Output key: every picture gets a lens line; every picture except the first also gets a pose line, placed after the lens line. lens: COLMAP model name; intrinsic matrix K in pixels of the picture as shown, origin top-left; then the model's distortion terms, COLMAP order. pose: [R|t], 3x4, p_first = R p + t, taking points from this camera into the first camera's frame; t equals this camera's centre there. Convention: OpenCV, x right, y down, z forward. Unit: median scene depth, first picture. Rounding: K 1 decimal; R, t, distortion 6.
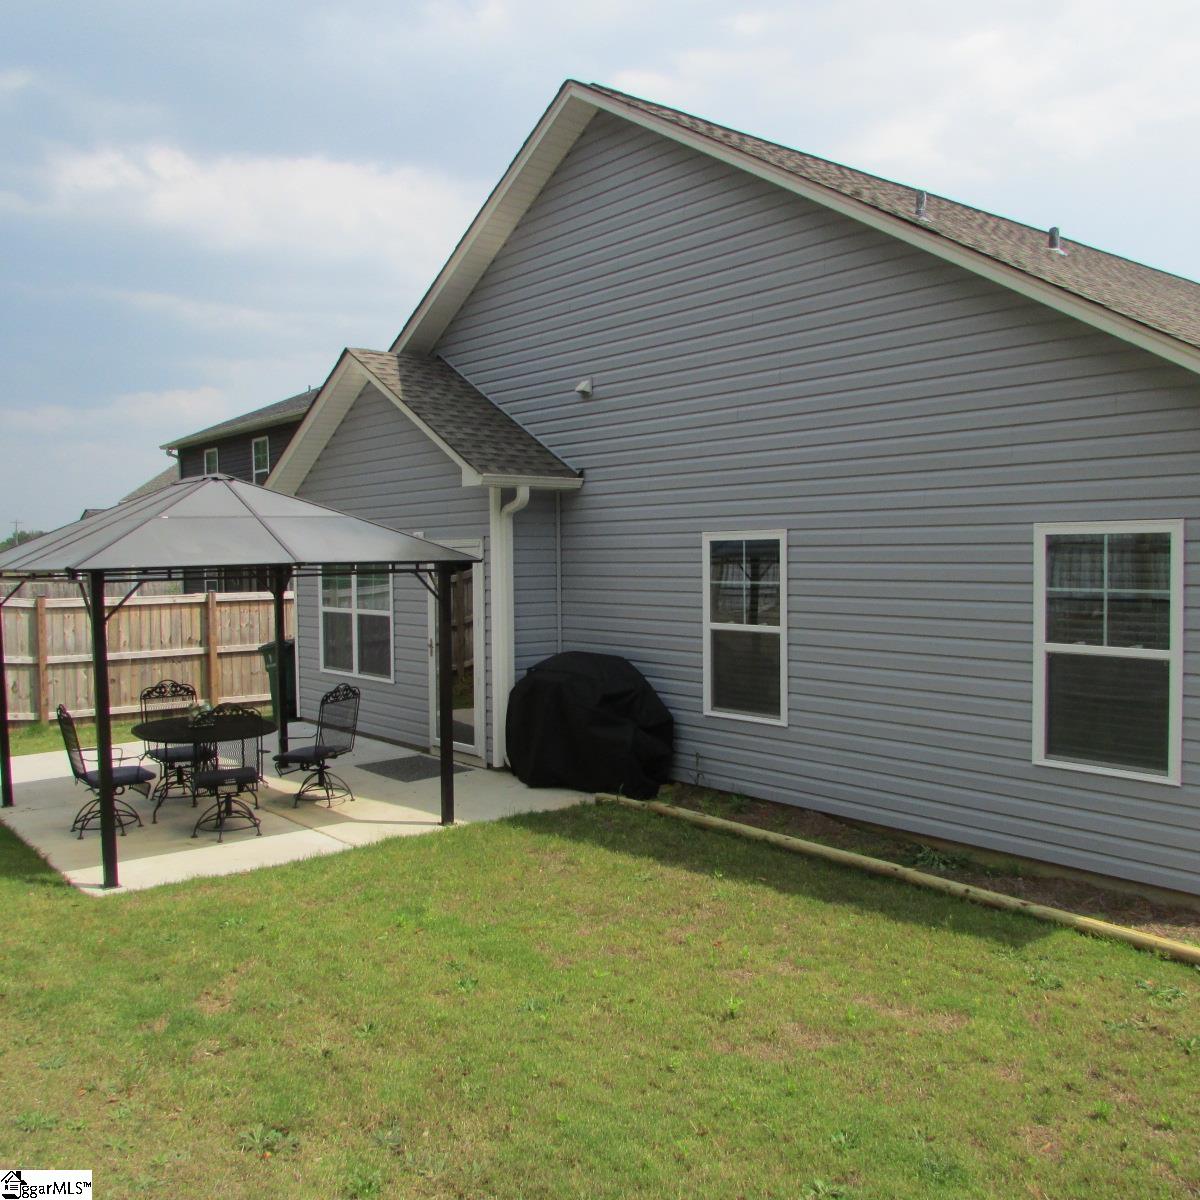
lens RADIAL K [[1137.8, 0, 600.0], [0, 1137.8, 600.0], [0, 0, 1]] dist [-0.057481, 0.046854]
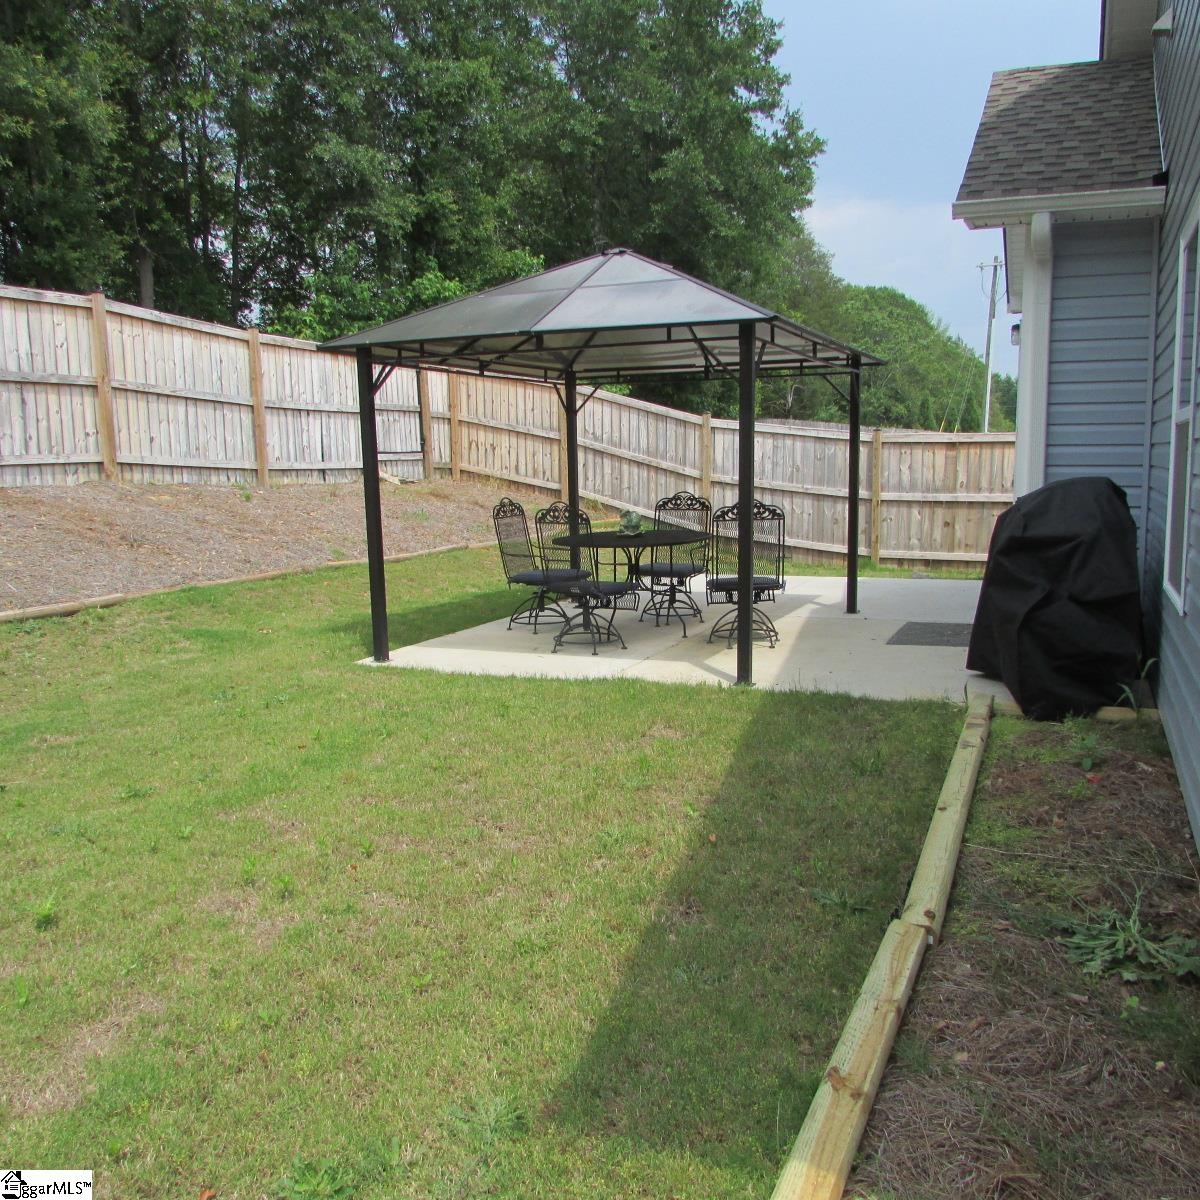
lens RADIAL K [[1137.8, 0, 600.0], [0, 1137.8, 600.0], [0, 0, 1]] dist [-0.057481, 0.046854]
pose [[0.483562, 0.120117, -0.867029, 0.253769], [-0.029375, 0.992209, 0.121076, 0.030237], [0.874817, -0.033078, 0.483323, 0.304544]]
